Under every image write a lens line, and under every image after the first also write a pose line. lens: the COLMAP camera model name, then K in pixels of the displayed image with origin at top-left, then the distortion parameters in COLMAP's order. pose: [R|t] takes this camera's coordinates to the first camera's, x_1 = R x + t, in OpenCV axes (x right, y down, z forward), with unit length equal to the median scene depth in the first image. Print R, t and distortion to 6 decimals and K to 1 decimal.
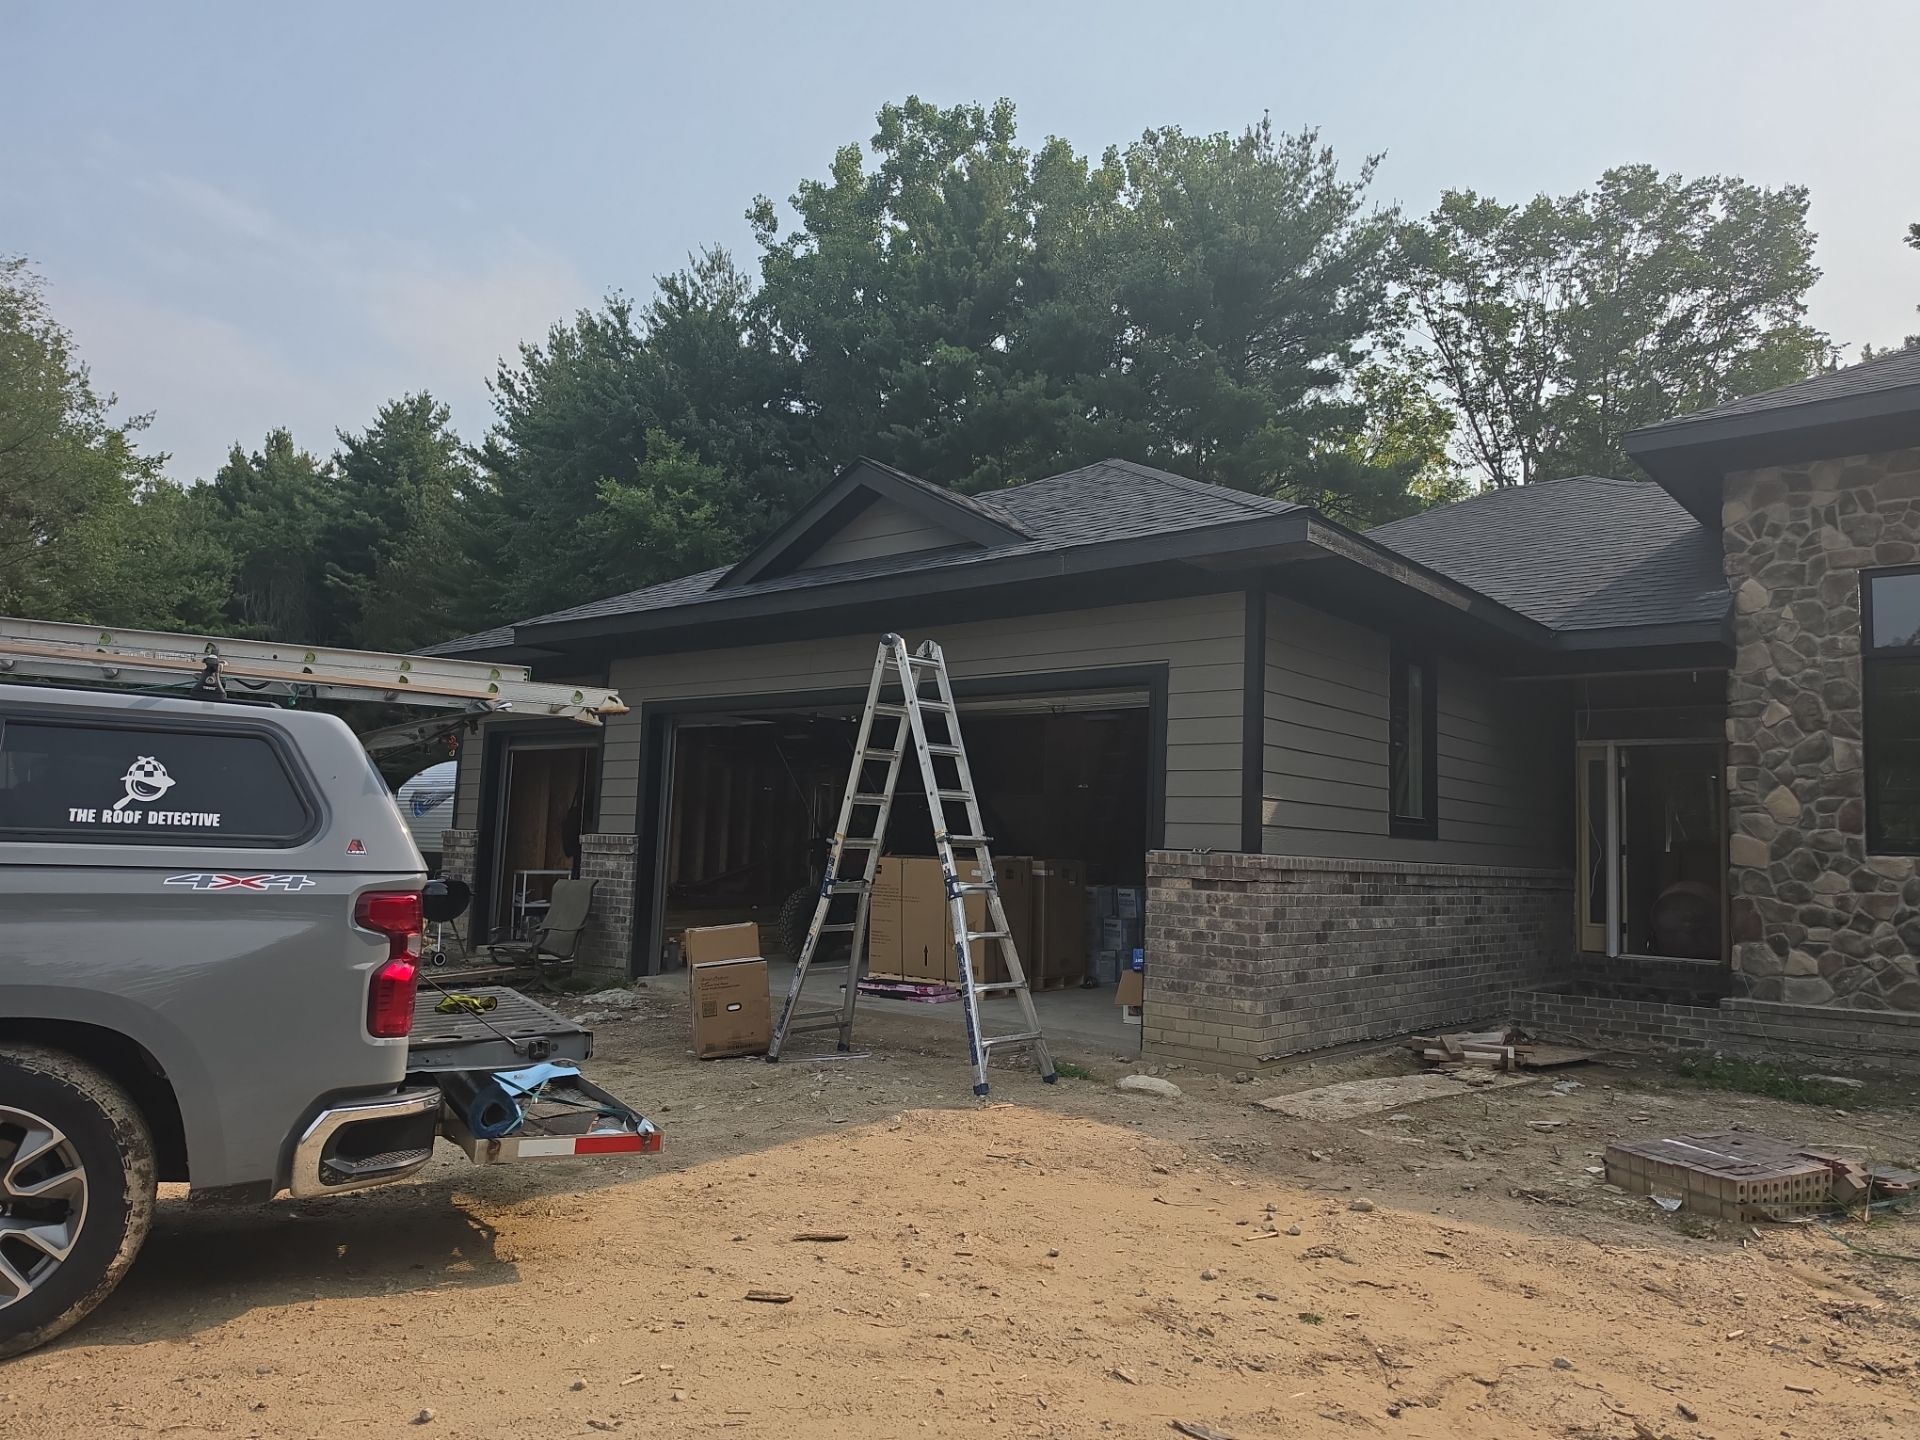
lens RADIAL K [[1396.5, 0, 960.0], [0, 1396.5, 720.0], [0, 0, 1]] dist [0.046859, -0.040488]
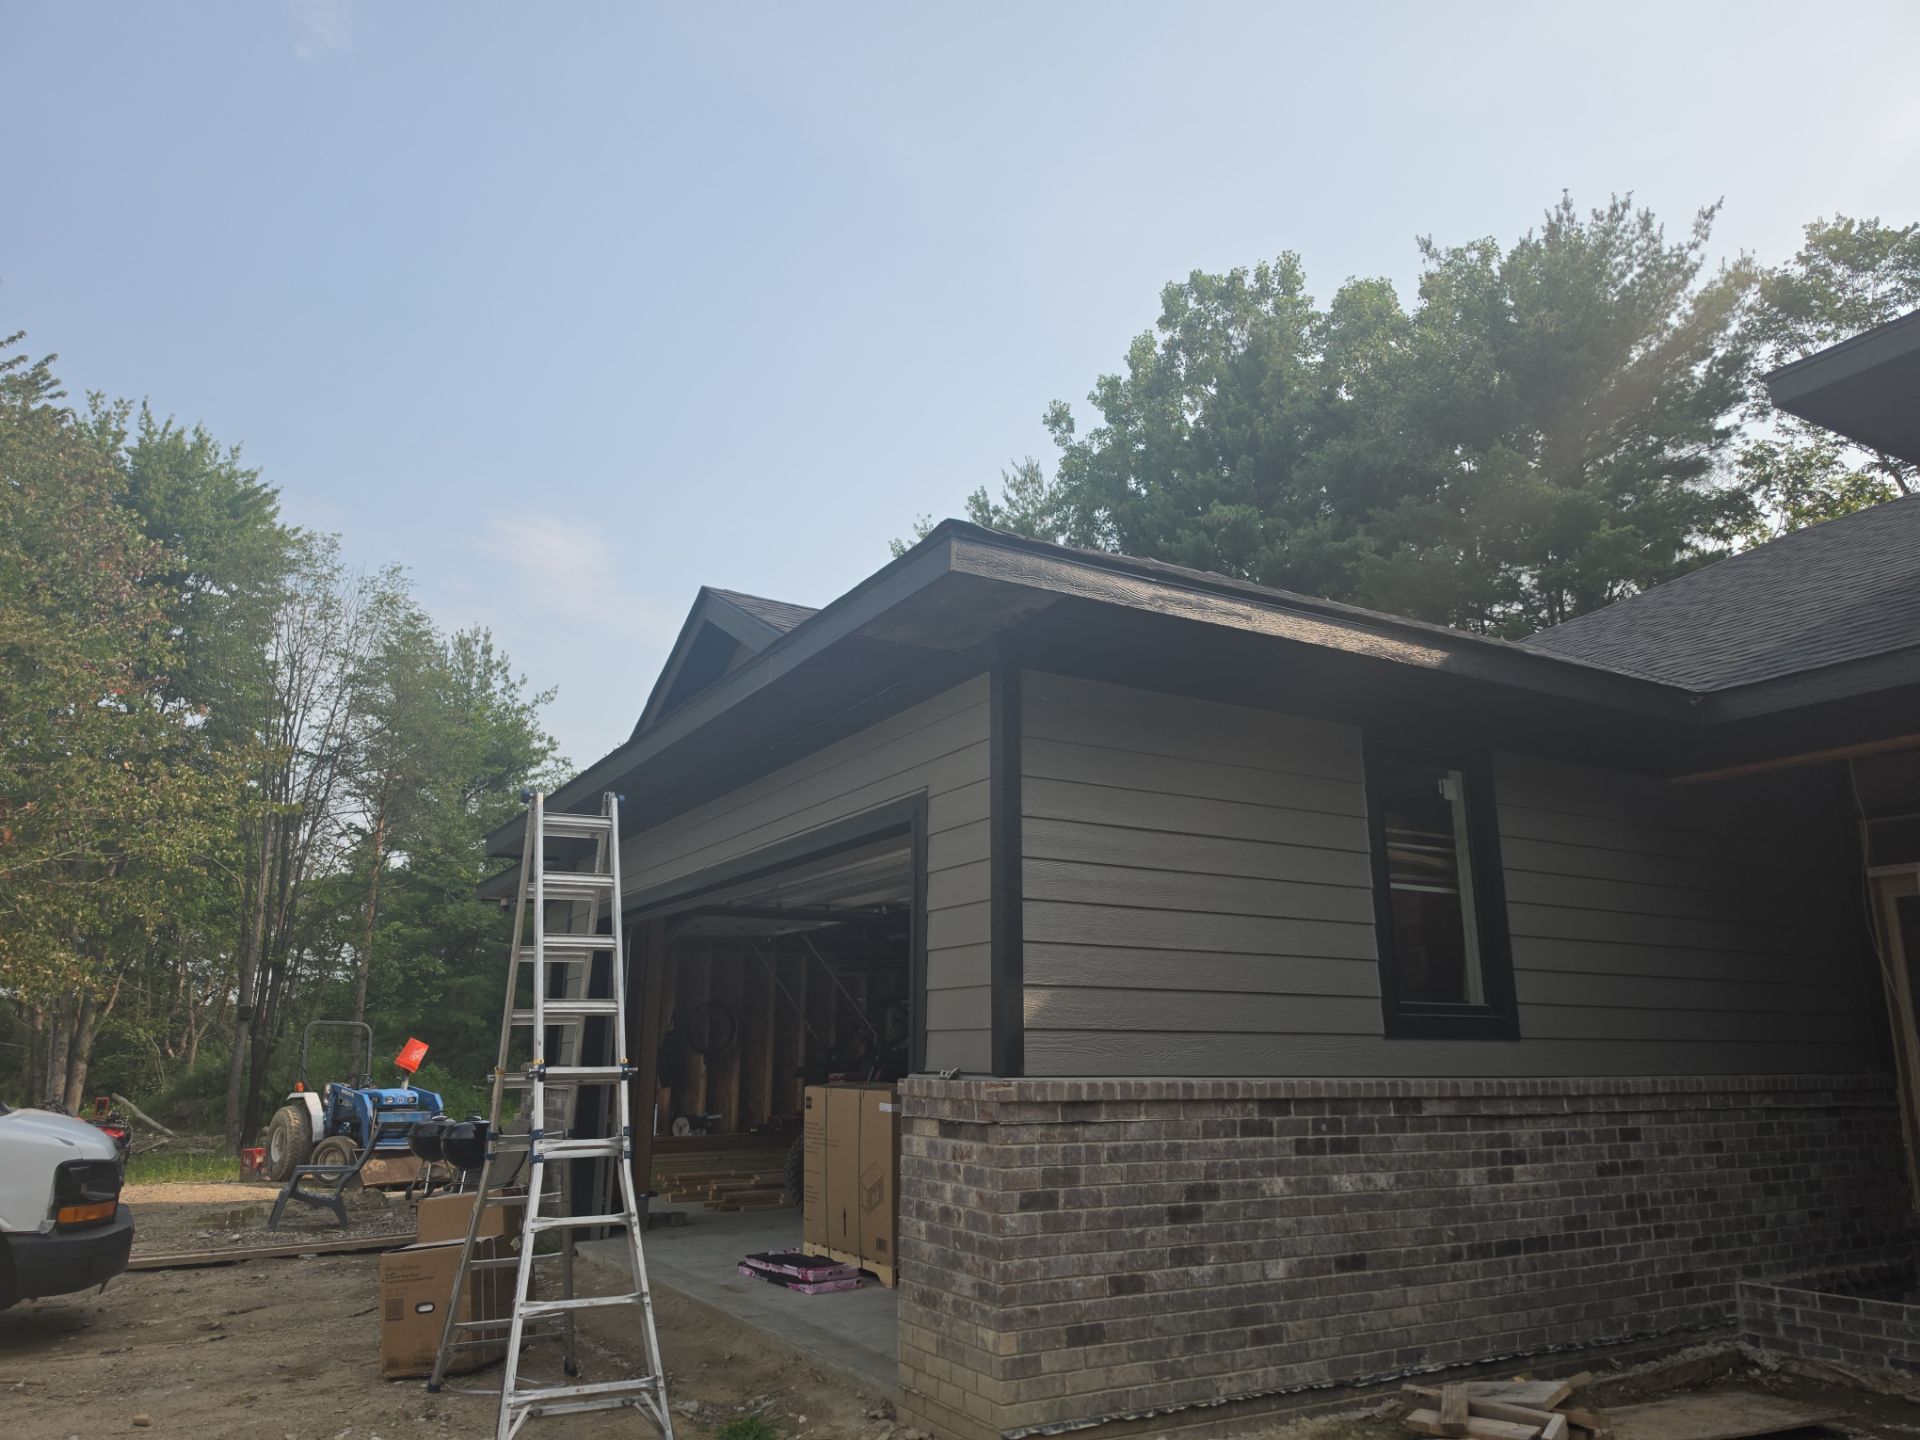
lens RADIAL K [[1367.7, 0, 960.0], [0, 1367.7, 720.0], [0, 0, 1]] dist [0.028849, -0.040850]
pose [[0.934607, -0.117256, -0.335799, 0.317222], [0.065011, 0.984509, -0.162834, 0.027982], [0.349690, 0.130355, 0.927752, 0.309883]]
